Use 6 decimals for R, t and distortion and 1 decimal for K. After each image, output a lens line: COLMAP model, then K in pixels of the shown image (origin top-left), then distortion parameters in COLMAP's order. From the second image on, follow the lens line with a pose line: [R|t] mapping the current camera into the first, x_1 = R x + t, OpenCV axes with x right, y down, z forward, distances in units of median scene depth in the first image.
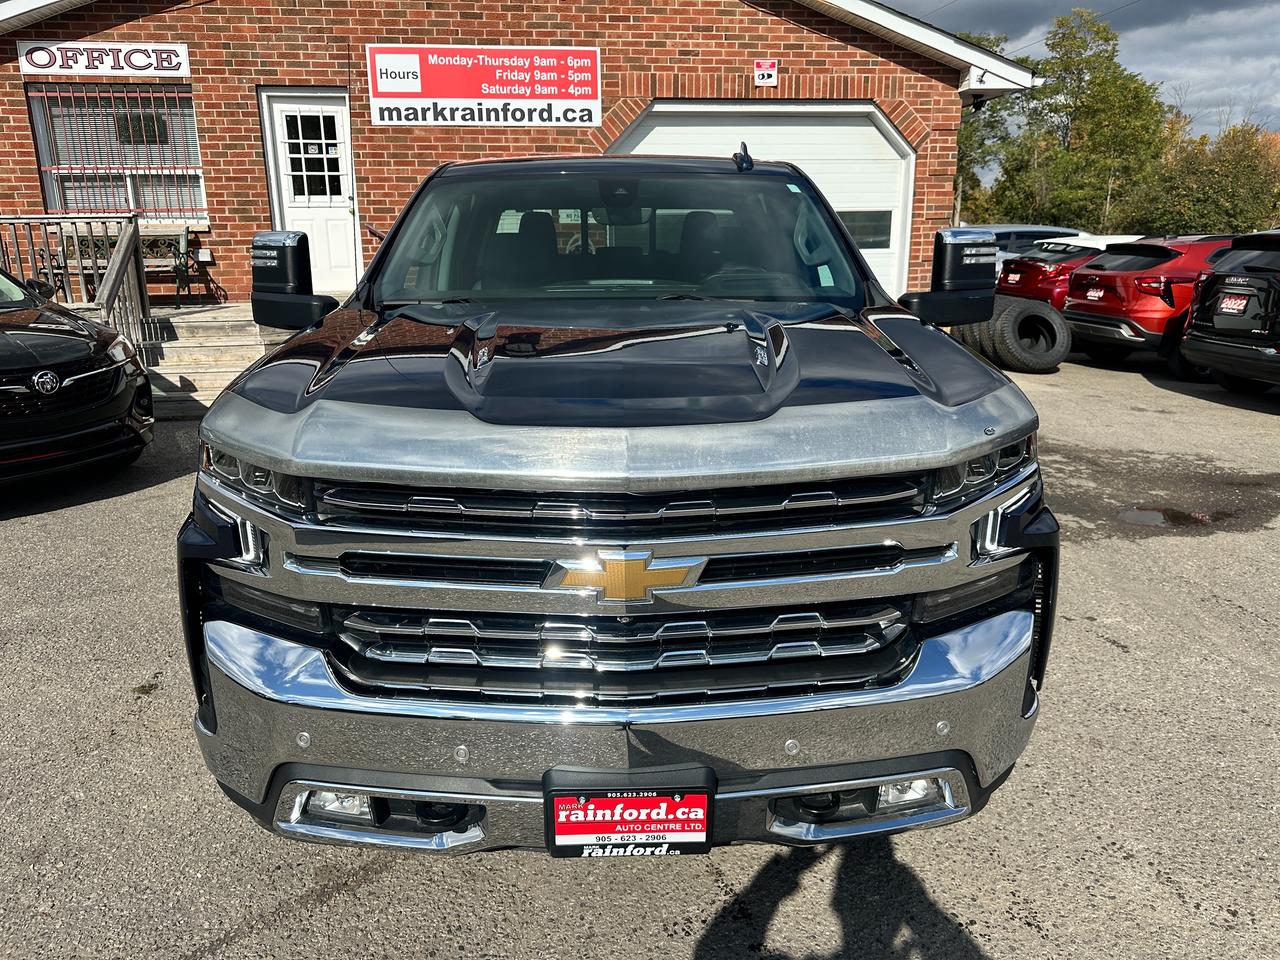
lens RADIAL K [[912.4, 0, 635.9], [0, 912.4, 482.8], [0, 0, 1]] dist [-0.000591, 0.003601]
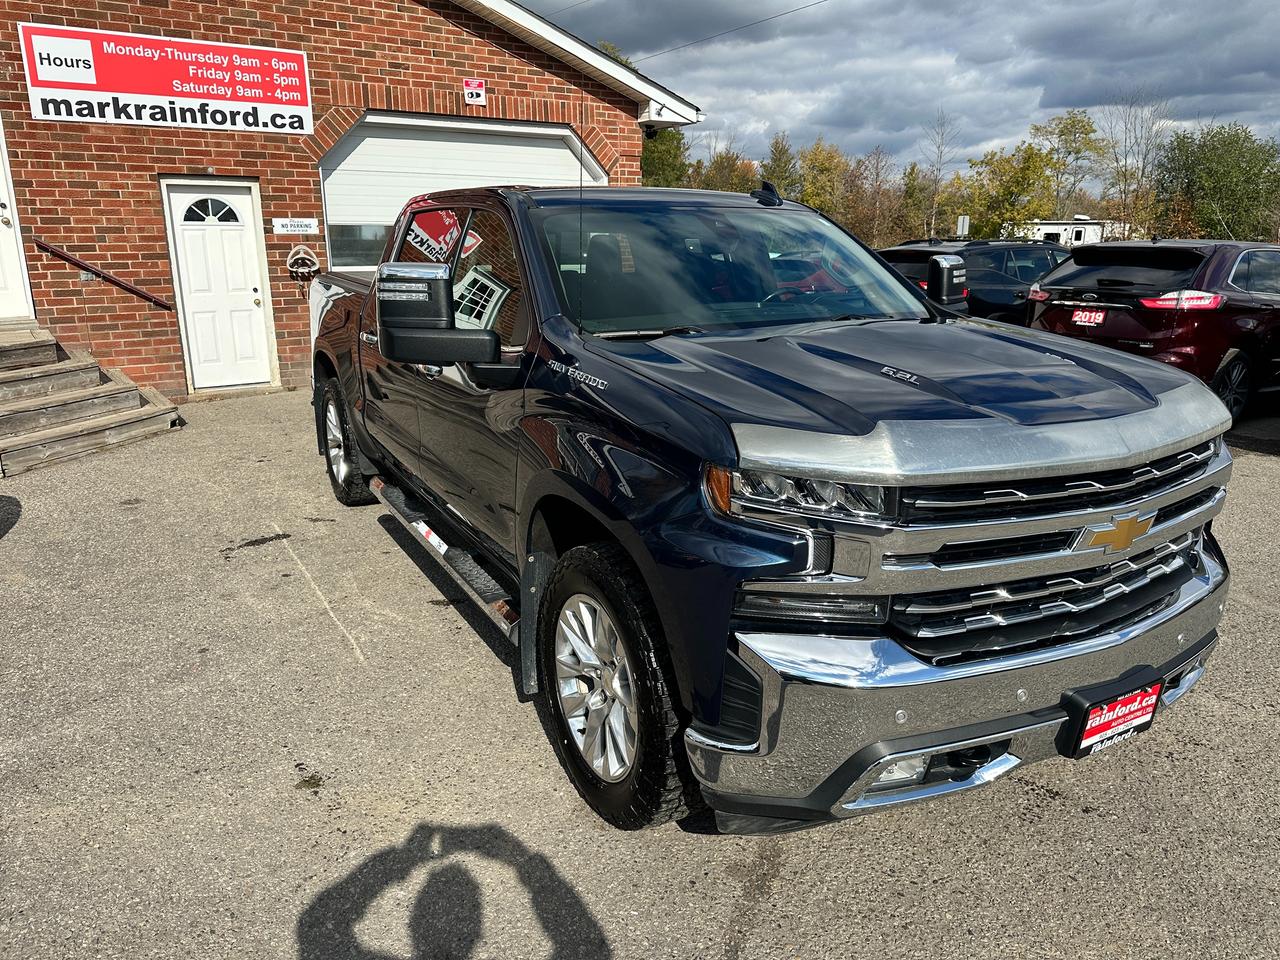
lens RADIAL K [[910.1, 0, 641.7], [0, 910.1, 475.4], [0, 0, 1]] dist [0.022287, -0.034082]
pose [[0.883696, -0.113130, 0.454184, -0.208307], [0.119868, 0.992691, 0.014039, -0.013932], [-0.452453, 0.042036, 0.890797, 0.020596]]
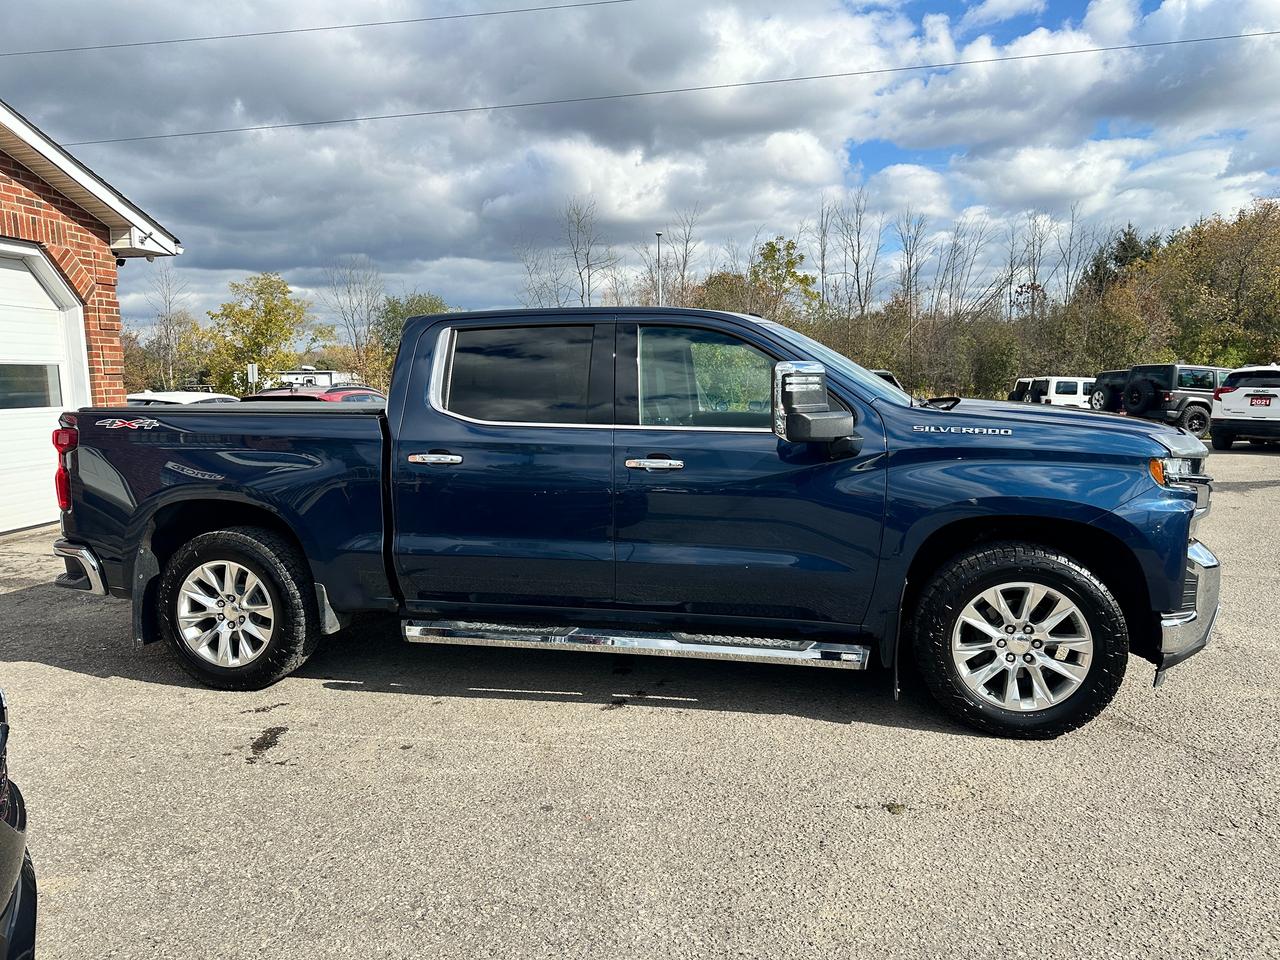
lens RADIAL K [[910.1, 0, 641.7], [0, 910.1, 475.4], [0, 0, 1]] dist [0.022287, -0.034082]
pose [[0.225651, -0.097550, 0.969312, -0.507289], [0.274670, 0.960980, 0.032769, -0.074928], [-0.934686, 0.258846, 0.243640, 0.308376]]
